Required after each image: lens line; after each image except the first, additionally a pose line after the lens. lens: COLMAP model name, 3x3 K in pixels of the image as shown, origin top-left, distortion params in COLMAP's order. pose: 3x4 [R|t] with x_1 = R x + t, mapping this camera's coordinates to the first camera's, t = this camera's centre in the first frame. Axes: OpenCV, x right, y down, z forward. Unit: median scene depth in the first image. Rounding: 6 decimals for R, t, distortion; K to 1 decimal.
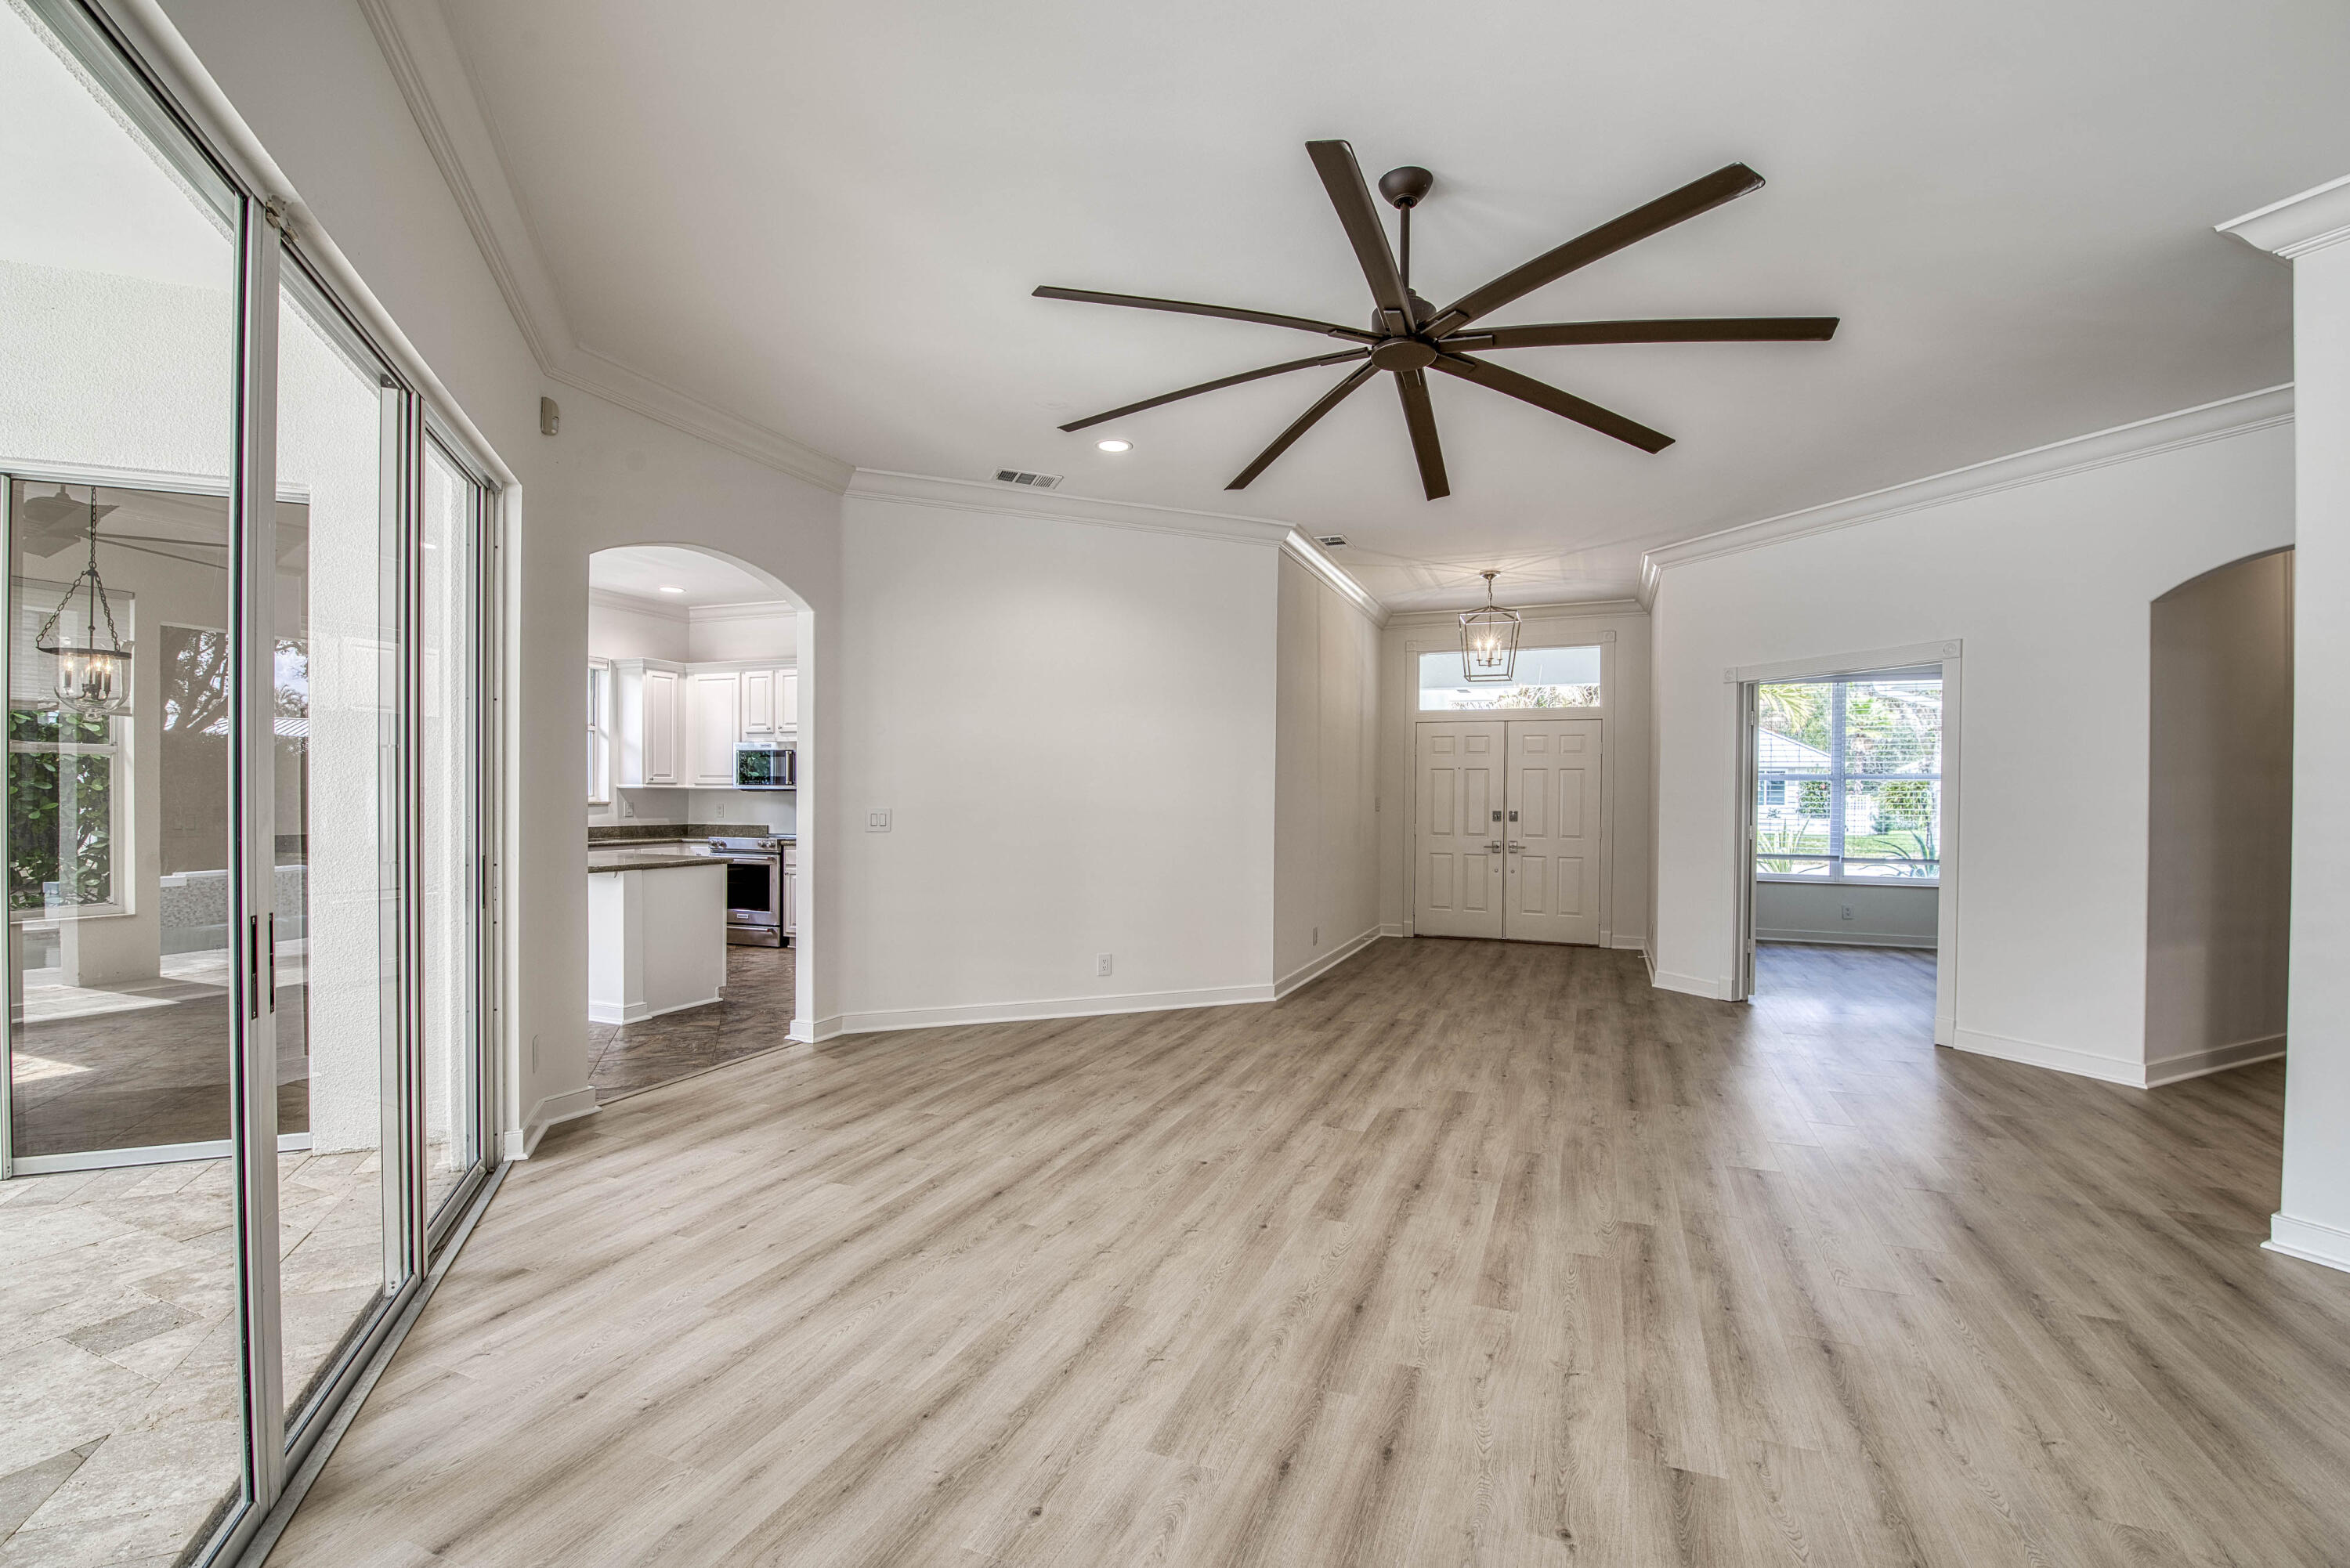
lens RADIAL K [[1010.5, 0, 1219.3], [0, 1010.5, 812.6], [0, 0, 1]] dist [-0.008466, -0.004285]
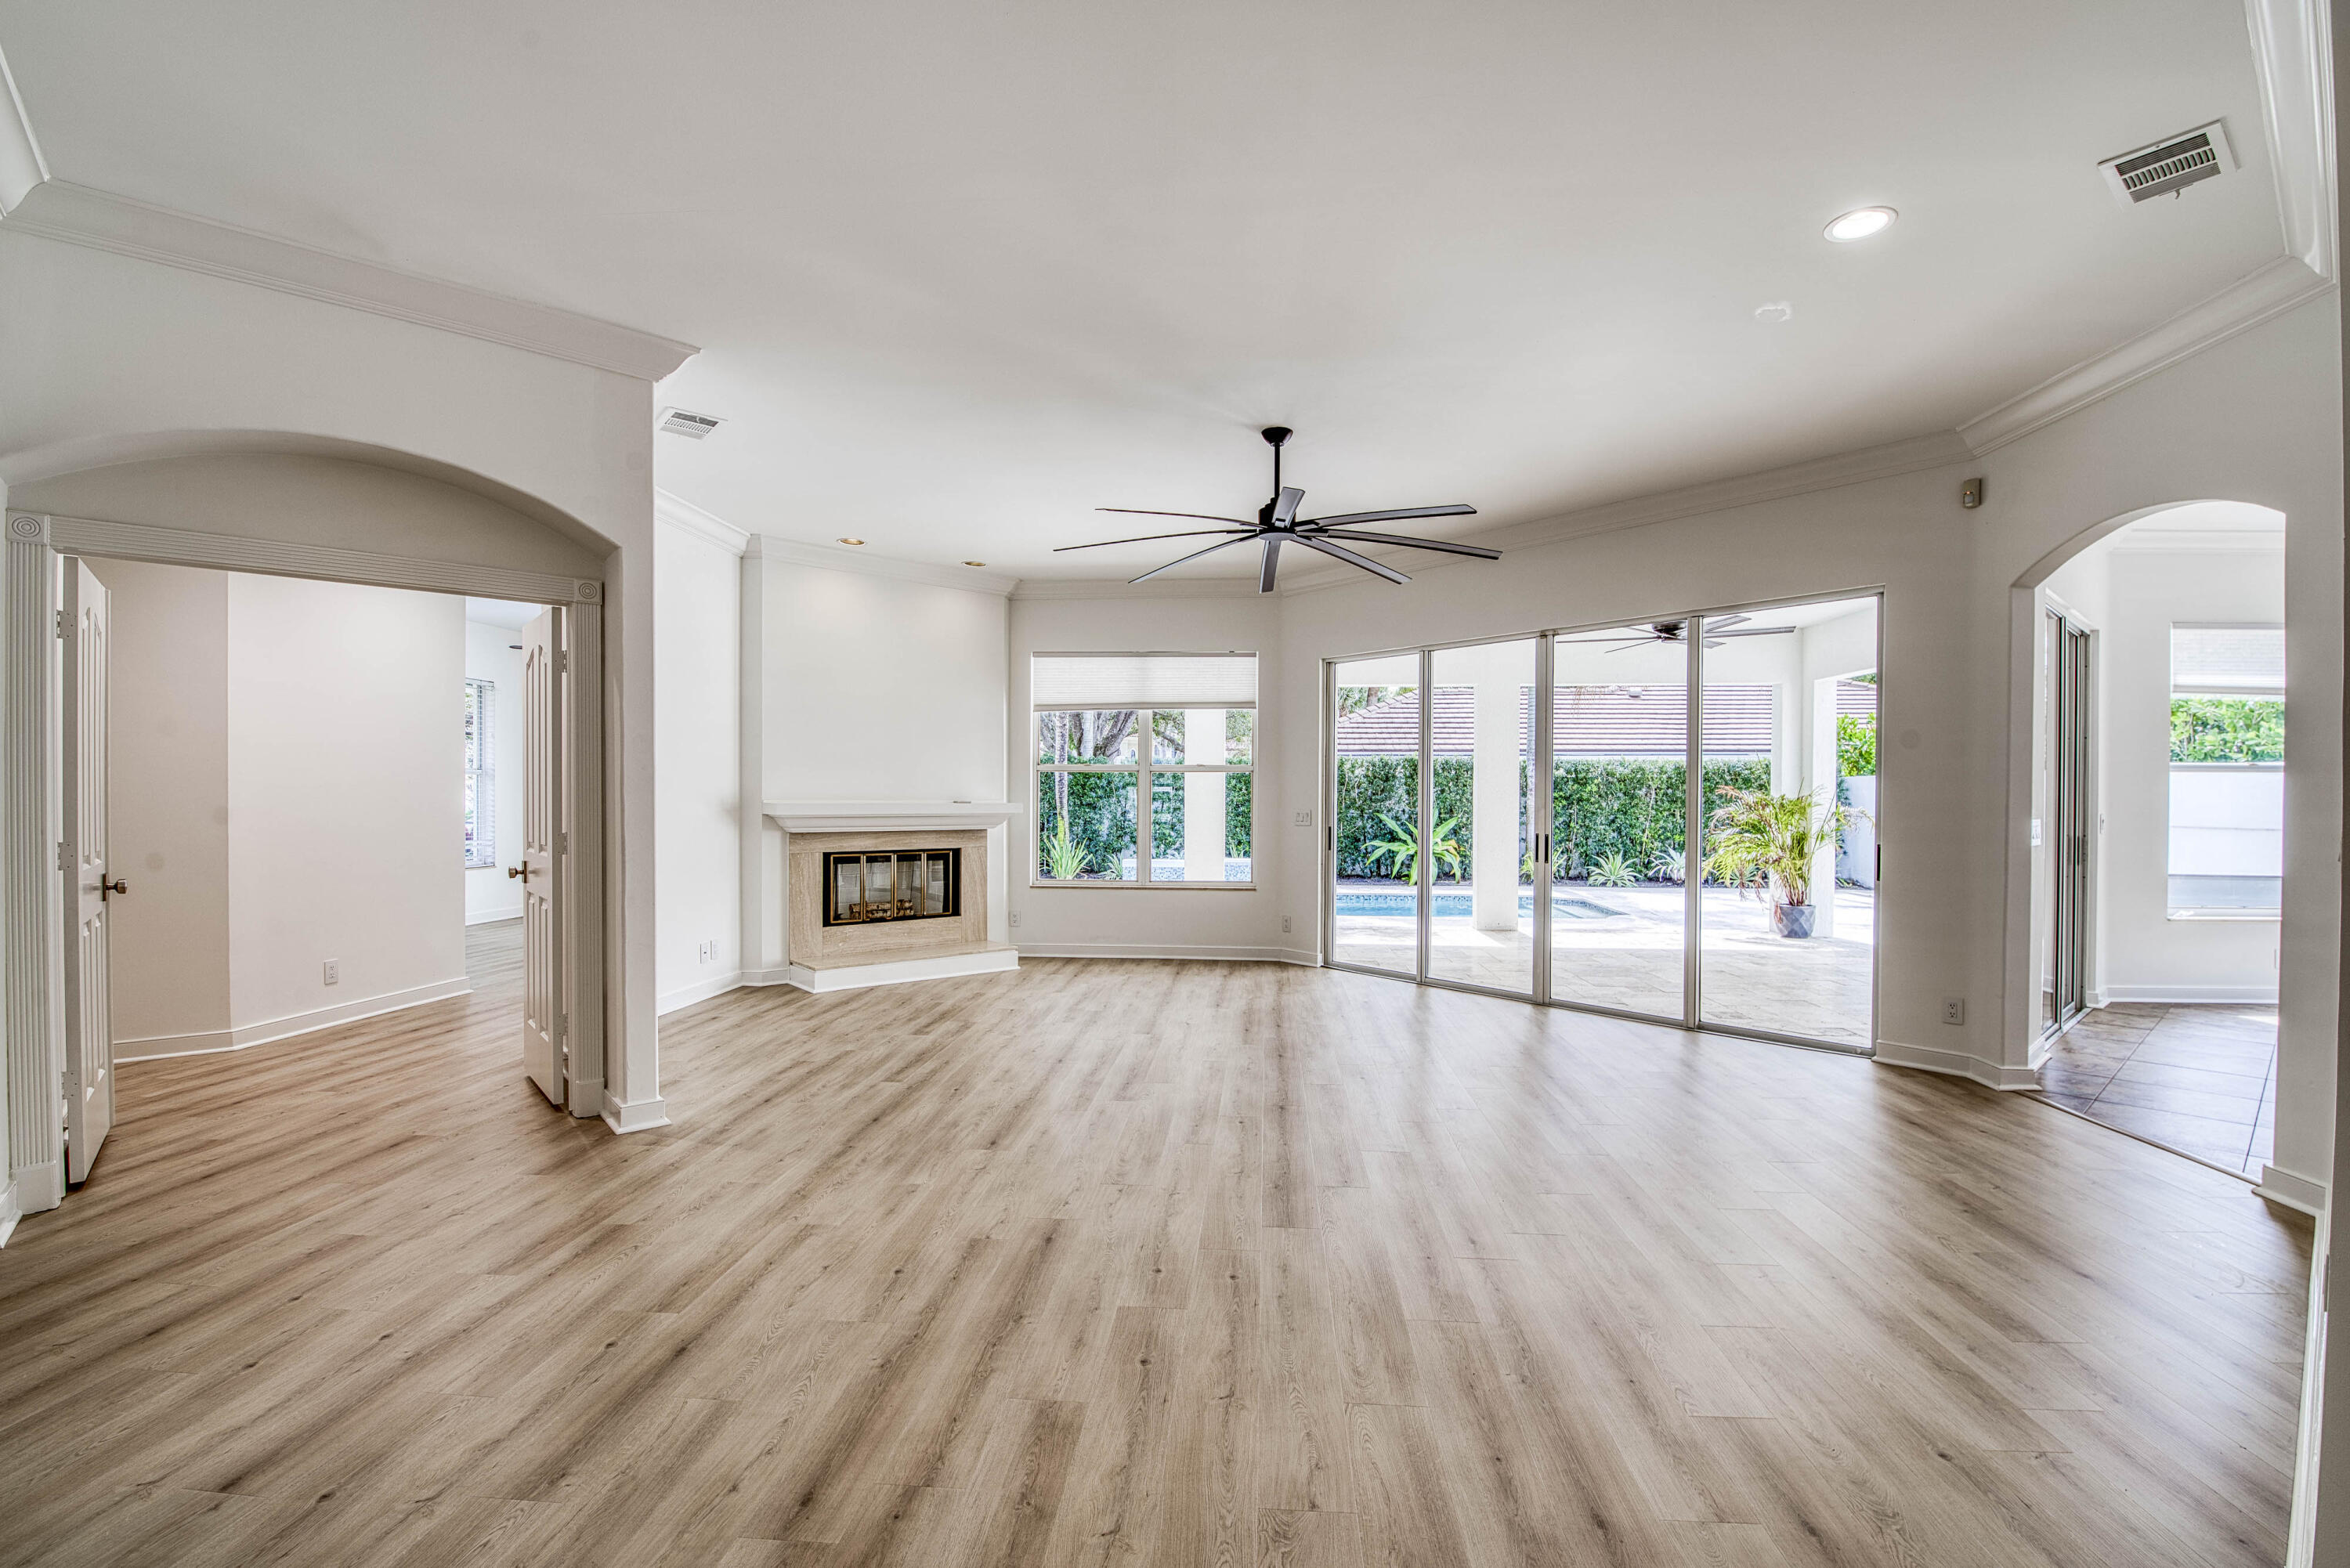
lens RADIAL K [[1010.5, 0, 1200.0], [0, 1010.5, 799.2], [0, 0, 1]] dist [-0.008466, -0.004285]
pose [[-0.957083, -0.015175, -0.289415, 0.519118], [-0.020700, 0.999657, 0.016038, -0.025166], [0.289072, 0.021340, -0.957069, 1.694156]]
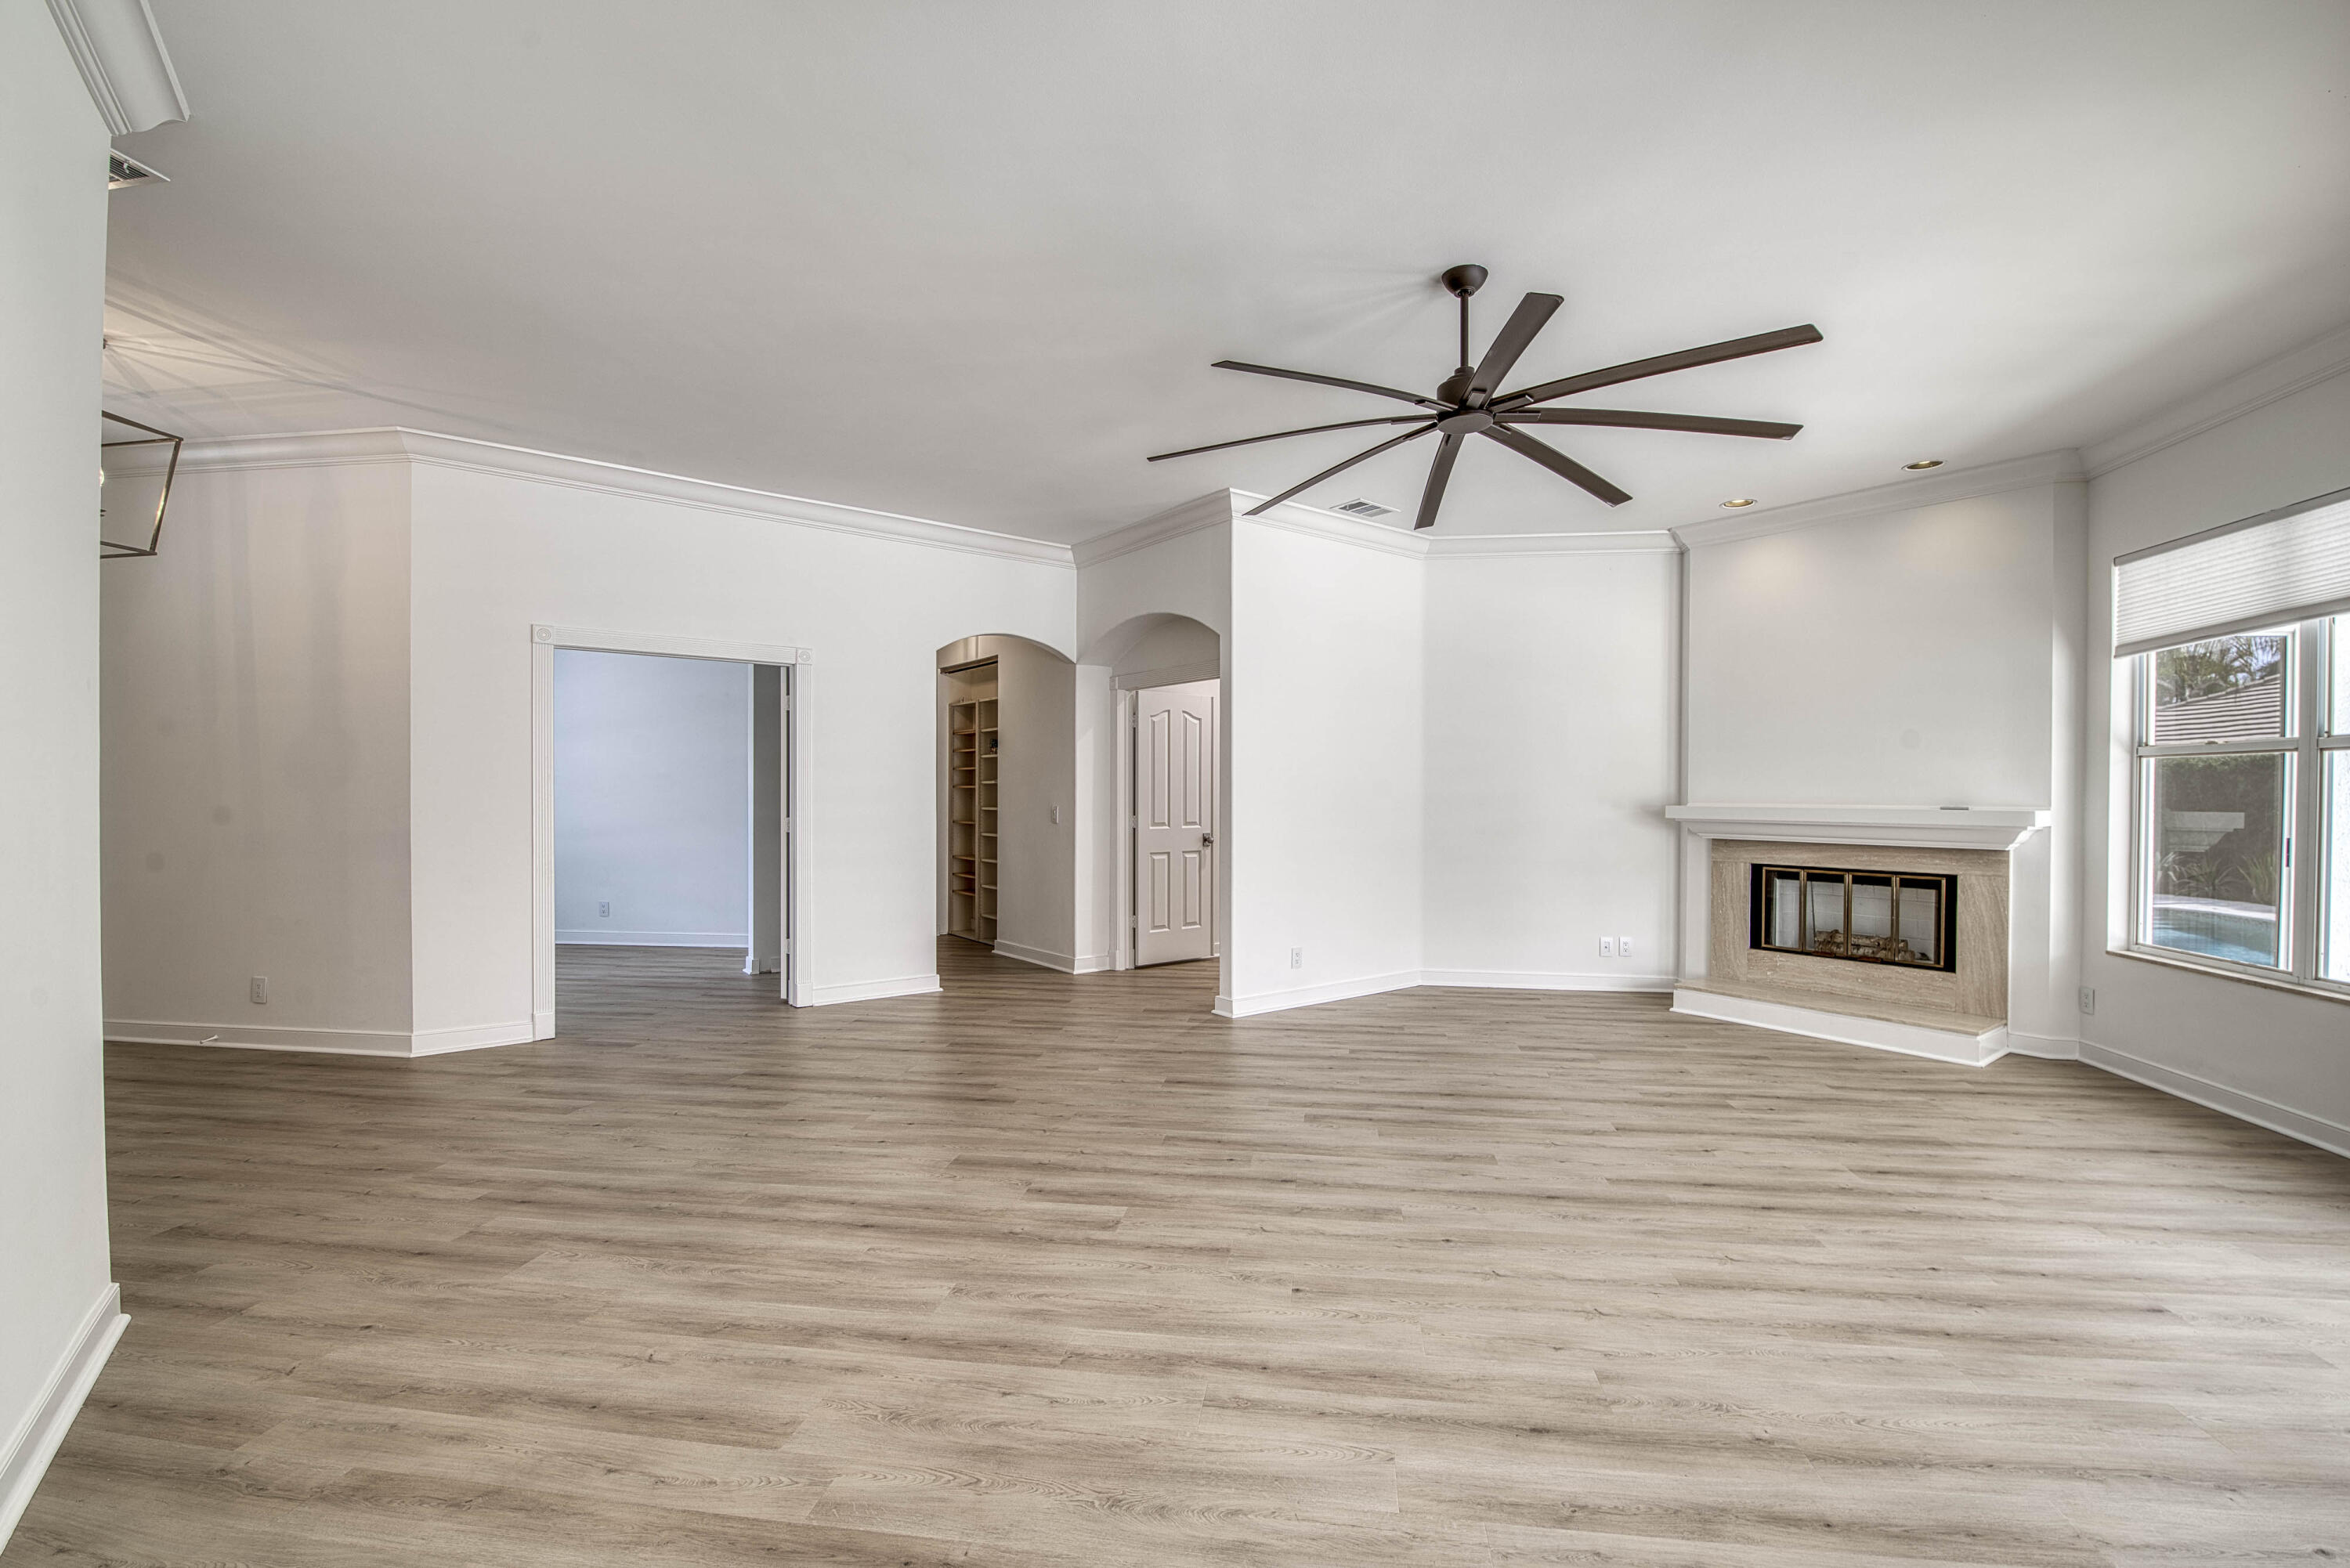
lens RADIAL K [[1010.5, 0, 1189.5], [0, 1010.5, 767.7], [0, 0, 1]] dist [-0.008466, -0.004285]
pose [[-0.220980, 0.012512, 0.975198, -0.602694], [0.007353, 0.999911, -0.011163, -0.024886], [-0.975251, 0.004704, -0.221052, 1.029041]]
